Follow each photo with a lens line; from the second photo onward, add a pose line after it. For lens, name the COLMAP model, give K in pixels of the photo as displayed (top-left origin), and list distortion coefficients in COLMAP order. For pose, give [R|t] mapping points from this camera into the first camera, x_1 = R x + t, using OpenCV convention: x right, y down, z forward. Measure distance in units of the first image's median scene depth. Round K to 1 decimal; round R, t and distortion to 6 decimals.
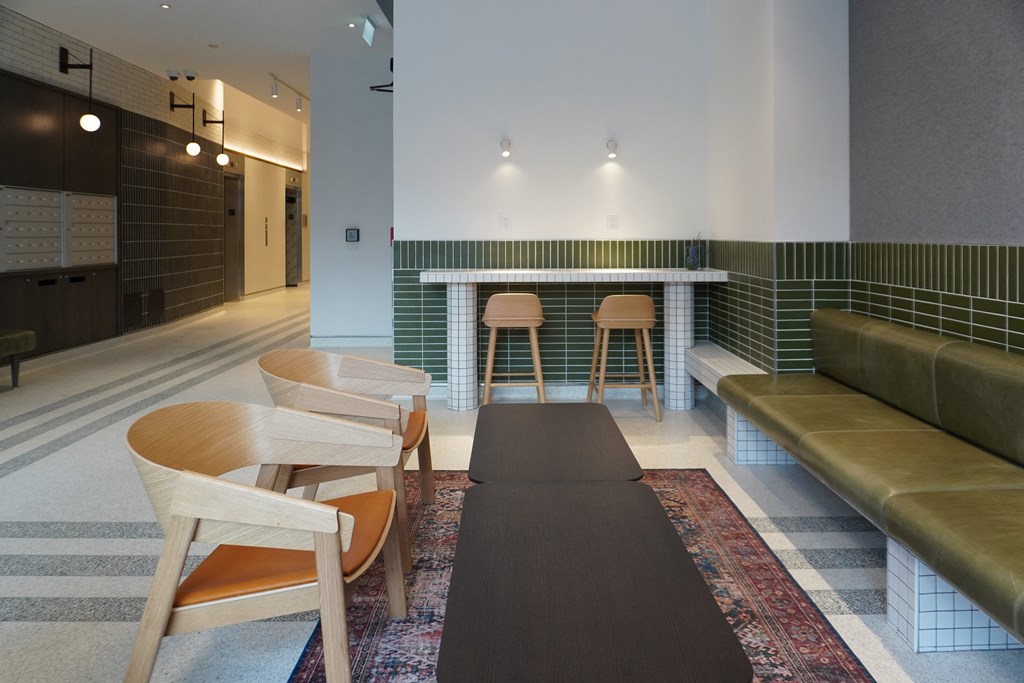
lens RADIAL K [[726.1, 0, 546.8], [0, 726.1, 235.1], [0, 0, 1]] dist [-0.025950, 0.015205]
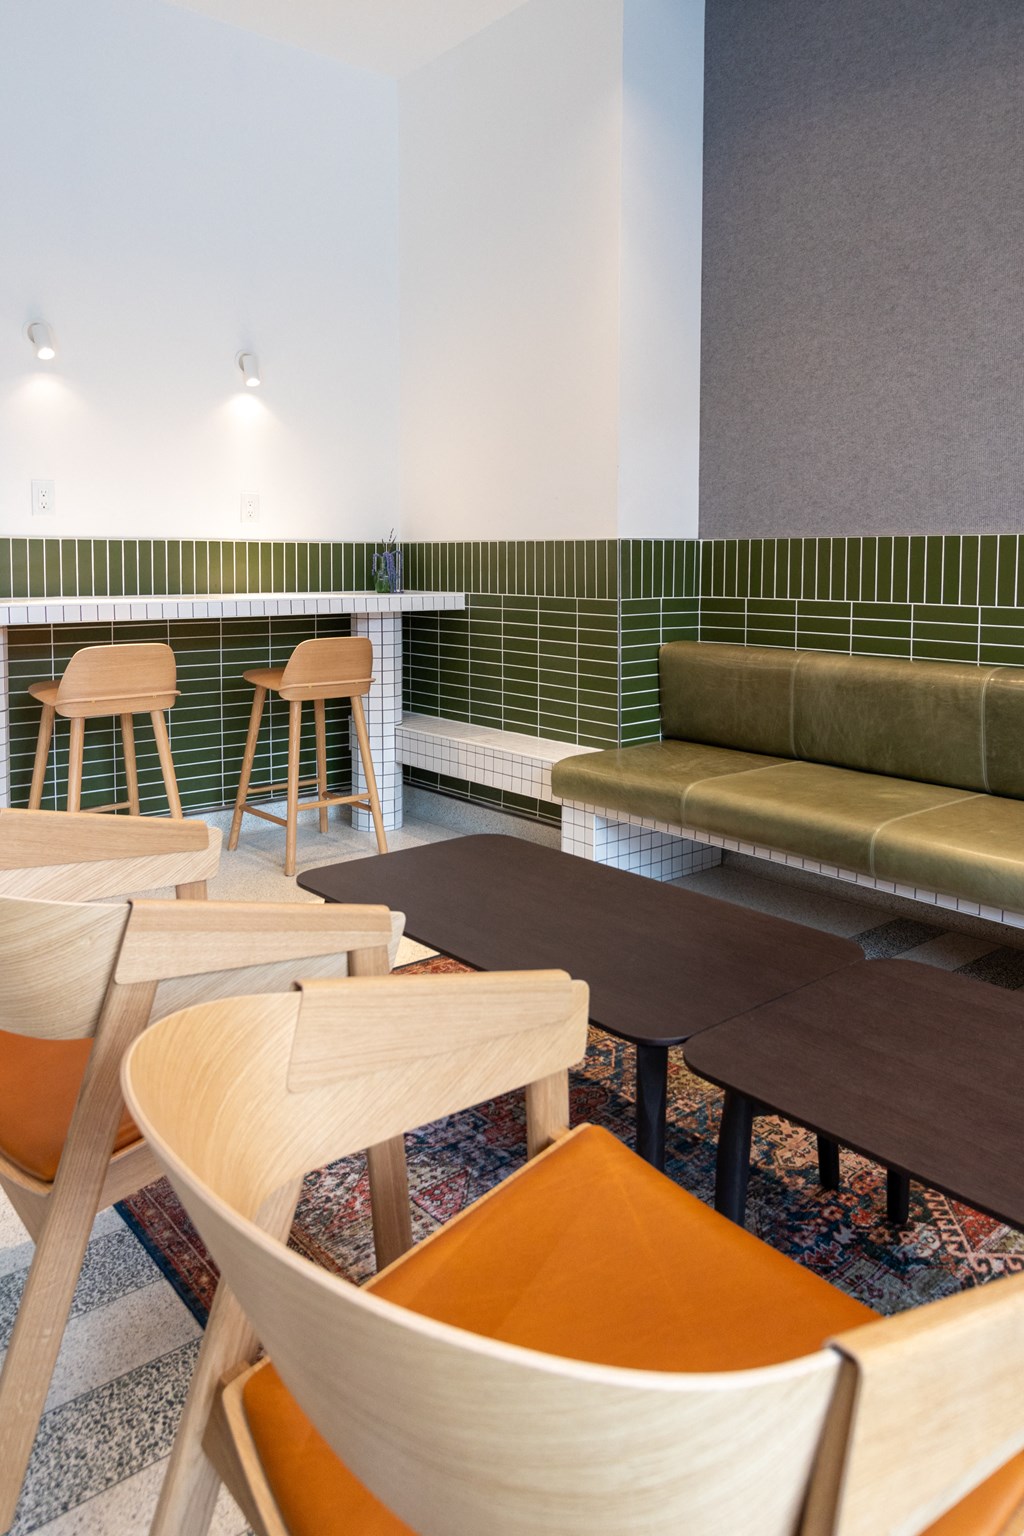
lens RADIAL K [[1076.2, 0, 505.8], [0, 1076.2, 628.3], [0, 0, 1]] dist [0.011313, 0.003831]
pose [[0.791501, -0.035980, 0.610108, -0.268116], [-0.001000, 0.998188, 0.060164, 0.025084], [-0.611167, -0.048230, 0.790031, 0.260883]]
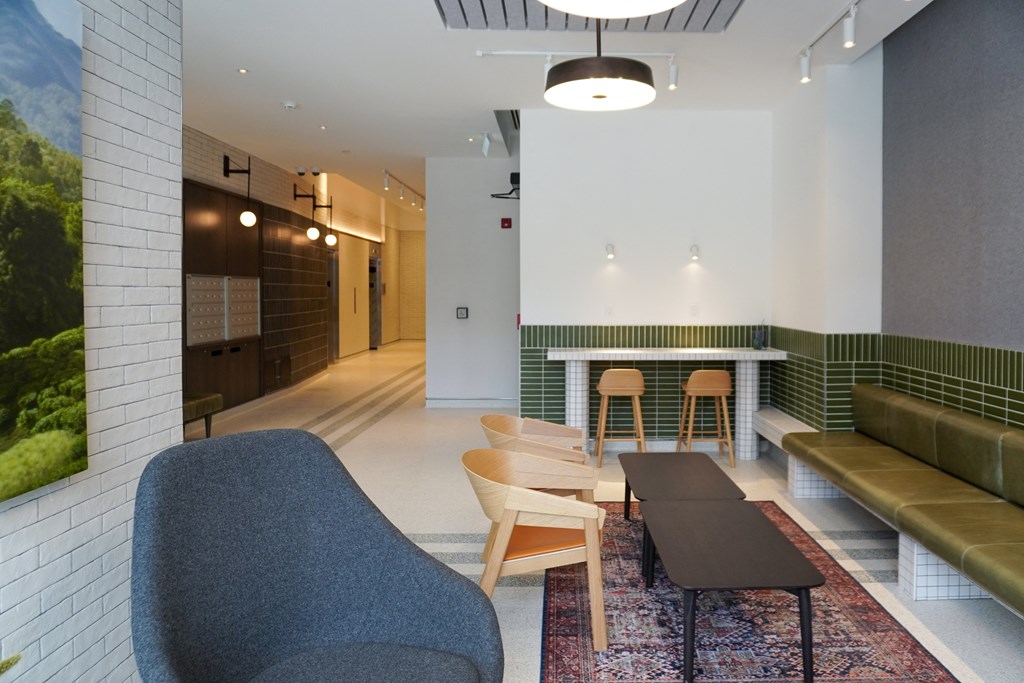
lens RADIAL K [[726.1, 0, 588.9], [0, 726.1, 300.3], [0, 0, 1]] dist [-0.025950, 0.015205]
pose [[0.999972, 0.006237, 0.004158, -0.103622], [-0.006278, 0.999930, 0.009996, -0.050689], [-0.004095, -0.010022, 0.999941, -0.272272]]
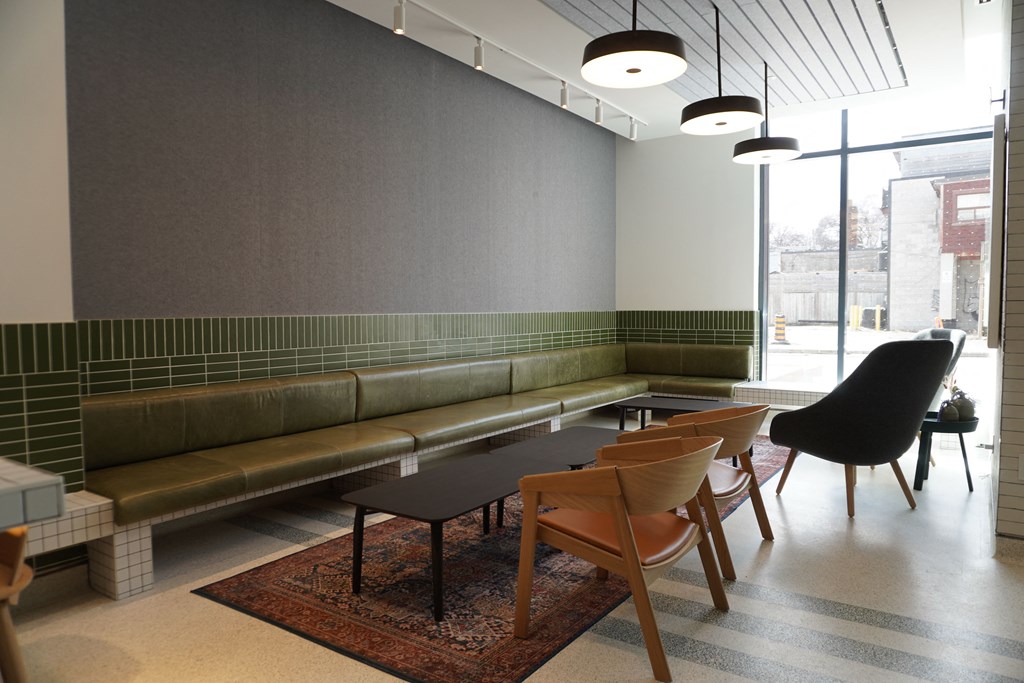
lens RADIAL K [[704.0, 0, 520.9], [0, 704.0, 341.2], [0, 0, 1]] dist [-0.019461, 0.025689]
pose [[-0.812226, -0.020507, 0.582983, -0.425388], [0.010933, 0.998671, 0.050362, -0.002242], [-0.583241, 0.047279, -0.810922, 1.090845]]
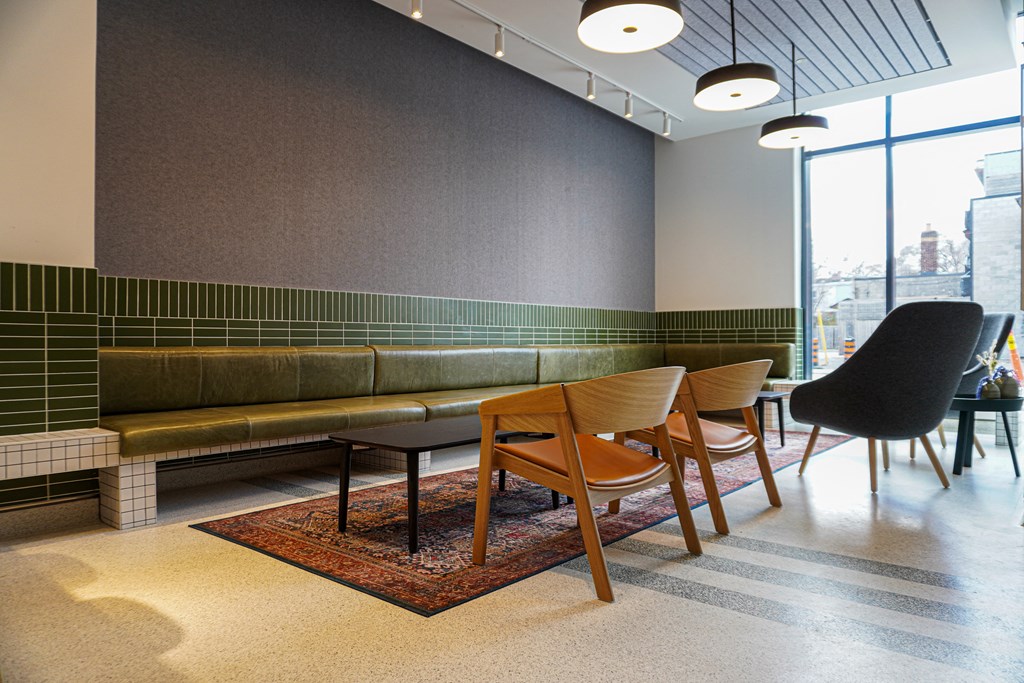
lens RADIAL K [[704.0, 0, 515.1], [0, 704.0, 338.7], [0, 0, 1]] dist [-0.019461, 0.025689]
pose [[-0.746224, 0.006832, 0.665660, -0.485365], [0.006004, 0.999976, -0.003532, 0.079520], [-0.665668, 0.001361, -0.746247, 1.049354]]
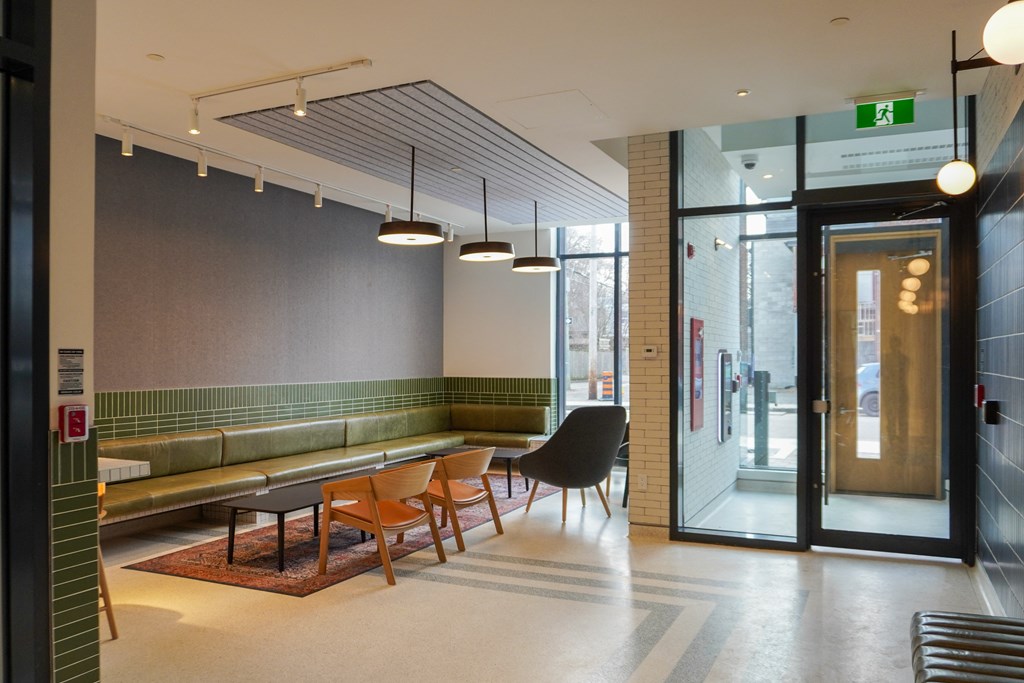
lens RADIAL K [[822.2, 0, 518.4], [0, 822.2, 363.5], [0, 0, 1]] dist [0.022832, -0.005007]
pose [[-0.891296, -0.002765, 0.453413, -0.862011], [0.003375, 0.999913, 0.012733, -0.054254], [-0.453409, 0.012879, -0.891209, 1.553528]]
